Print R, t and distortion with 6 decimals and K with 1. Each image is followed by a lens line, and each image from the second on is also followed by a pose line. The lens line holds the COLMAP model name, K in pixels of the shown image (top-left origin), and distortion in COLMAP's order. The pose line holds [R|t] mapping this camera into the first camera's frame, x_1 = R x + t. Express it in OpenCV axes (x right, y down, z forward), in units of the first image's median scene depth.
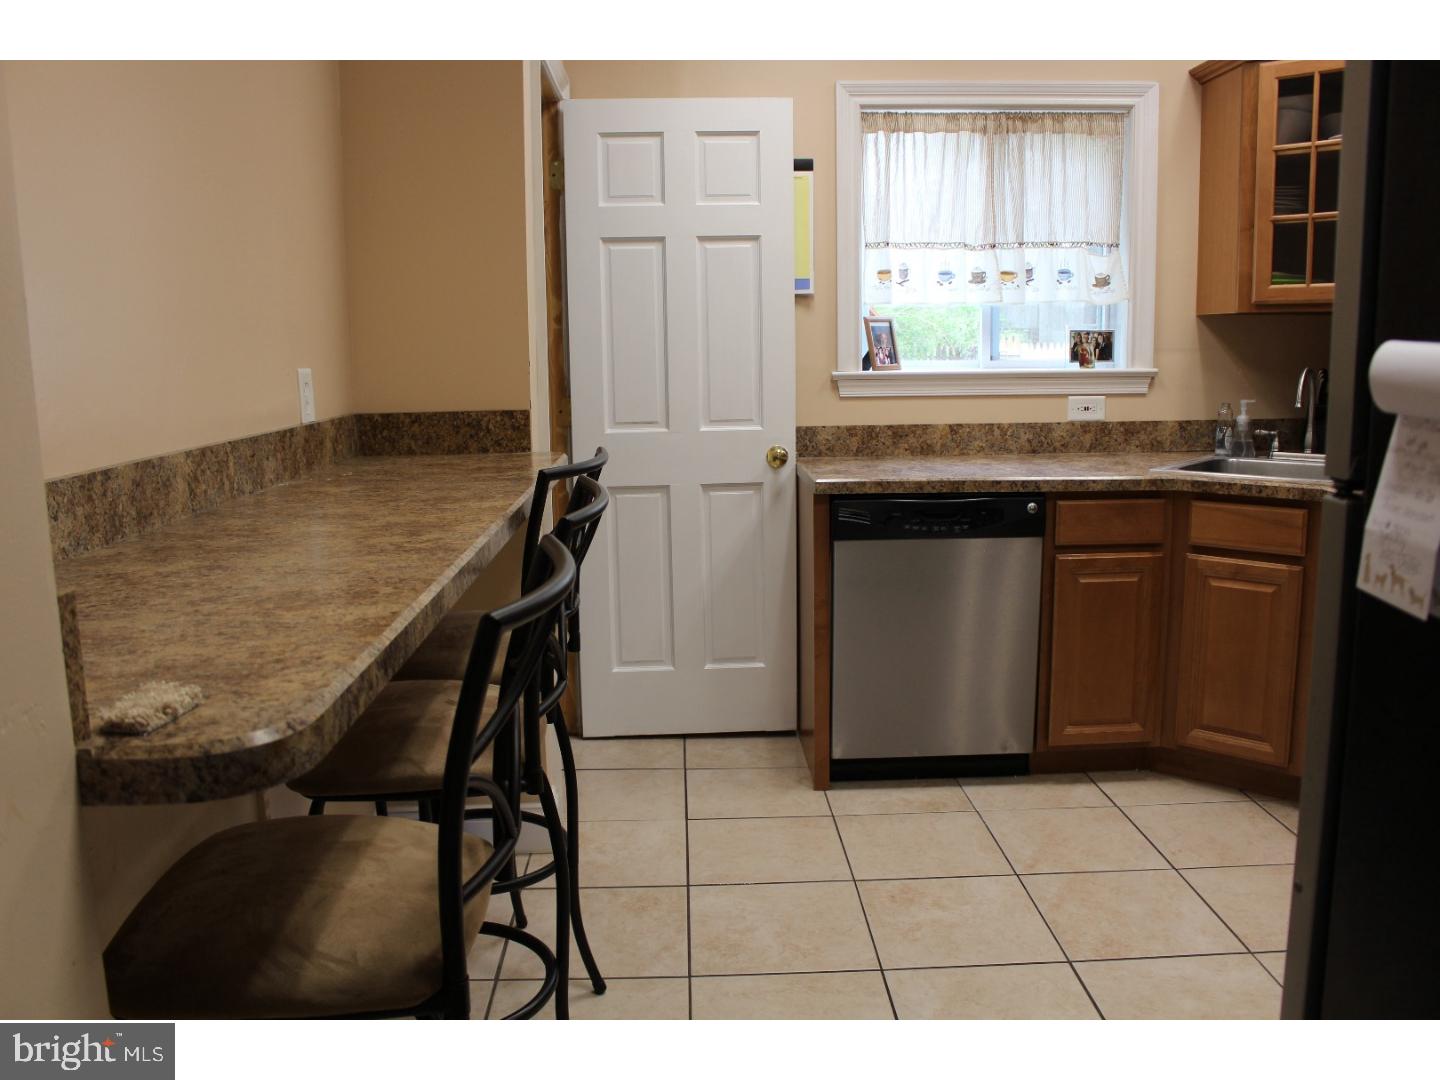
lens RADIAL K [[1180.9, 0, 719.2], [0, 1180.9, 532.5], [0, 0, 1]] dist [-0.158930, 0.115178]
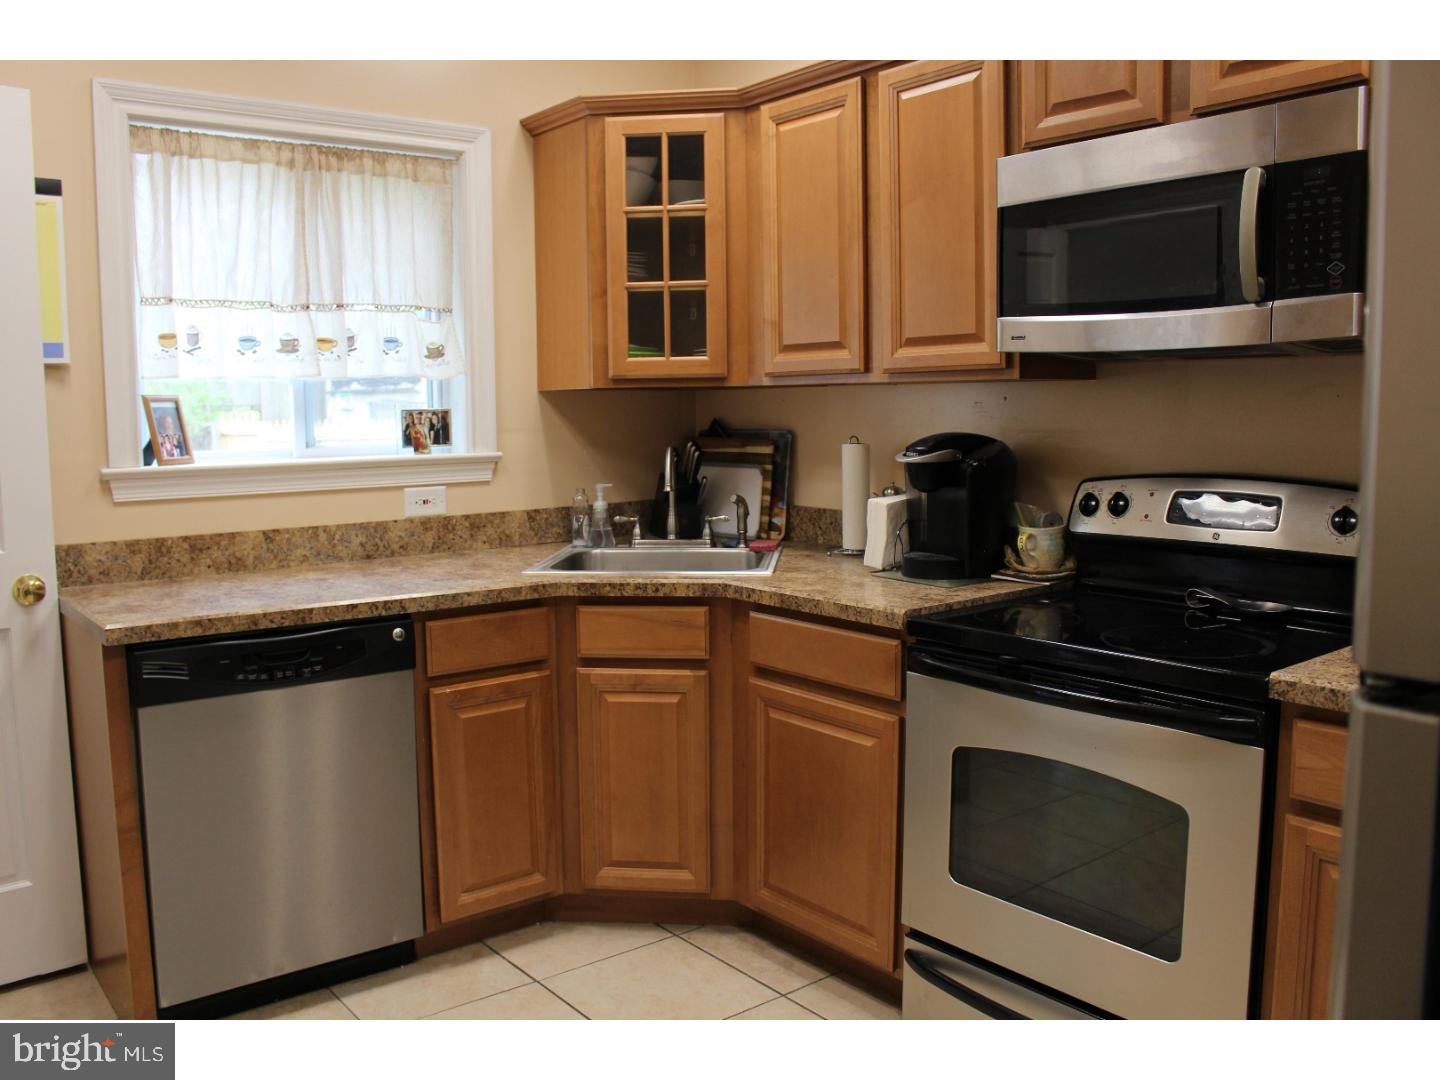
lens RADIAL K [[1180.9, 0, 719.2], [0, 1180.9, 532.5], [0, 0, 1]] dist [-0.158930, 0.115178]
pose [[0.798399, -0.053818, 0.599718, -0.025356], [0.091999, 0.995207, -0.033169, -0.037901], [-0.595059, 0.081655, 0.799523, 0.201794]]
